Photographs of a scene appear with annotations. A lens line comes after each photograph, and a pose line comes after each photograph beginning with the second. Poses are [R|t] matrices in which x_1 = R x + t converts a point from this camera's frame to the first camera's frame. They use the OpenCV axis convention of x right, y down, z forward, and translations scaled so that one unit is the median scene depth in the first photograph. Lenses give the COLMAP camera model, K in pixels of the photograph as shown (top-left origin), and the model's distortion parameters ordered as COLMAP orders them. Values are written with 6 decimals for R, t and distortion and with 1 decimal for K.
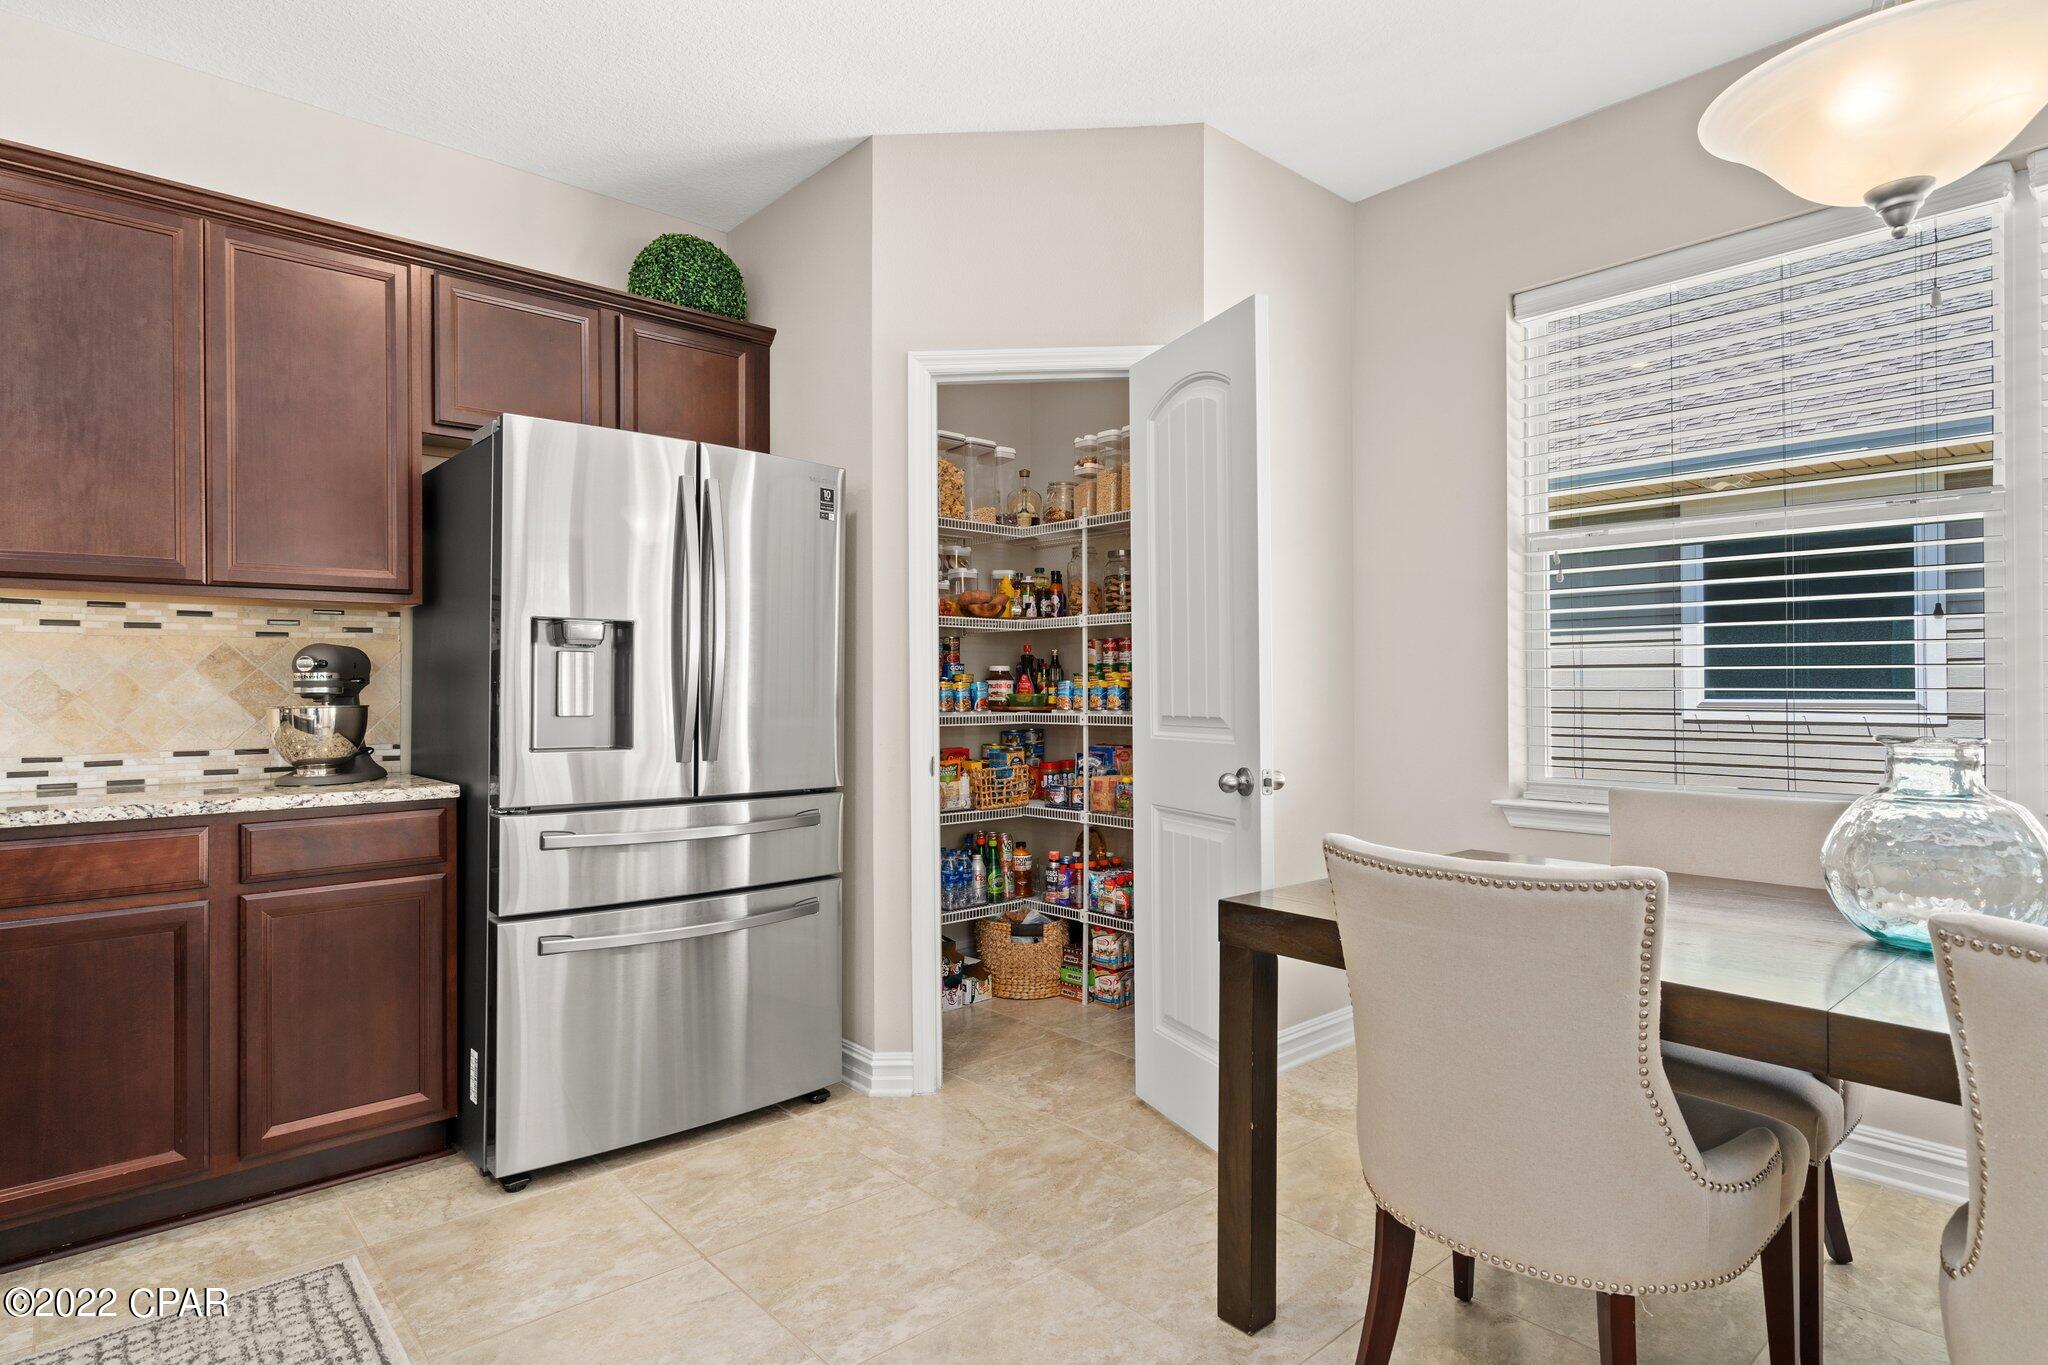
lens RADIAL K [[1089.6, 0, 1024.0], [0, 1089.6, 682.5], [0, 0, 1]] dist [0.003195, 0.001448]
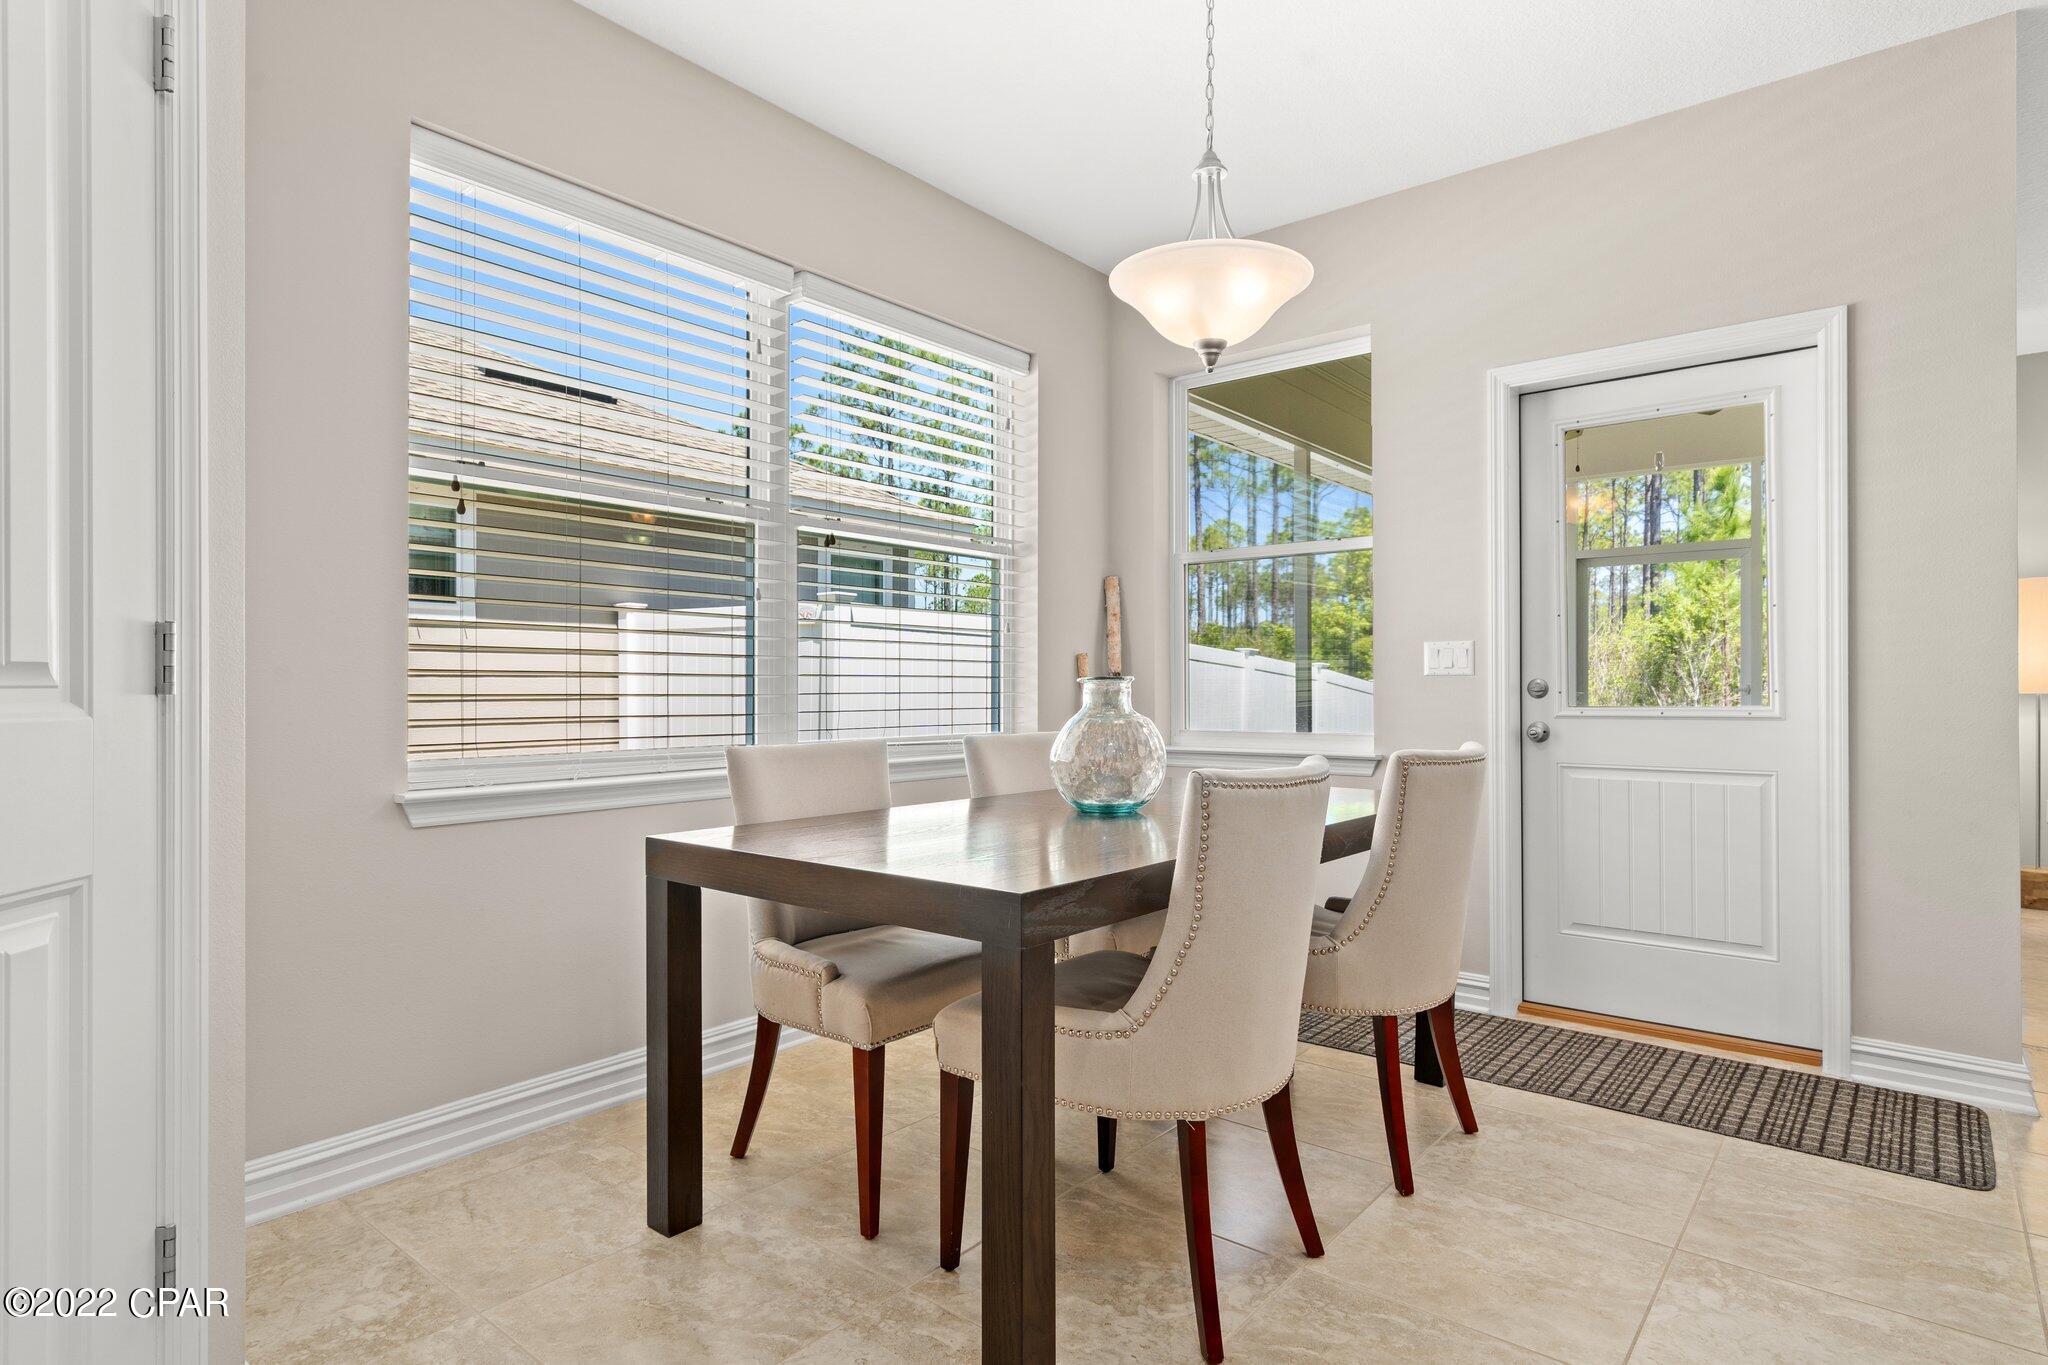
lens RADIAL K [[1101.4, 0, 1024.0], [0, 1101.4, 682.5], [0, 0, 1]] dist [-0.002786, -0.000232]
pose [[-0.160674, 0.006052, 0.986989, -0.401510], [-0.009455, 0.999926, -0.007671, 0.038885], [-0.986962, -0.010565, -0.160605, 0.784618]]
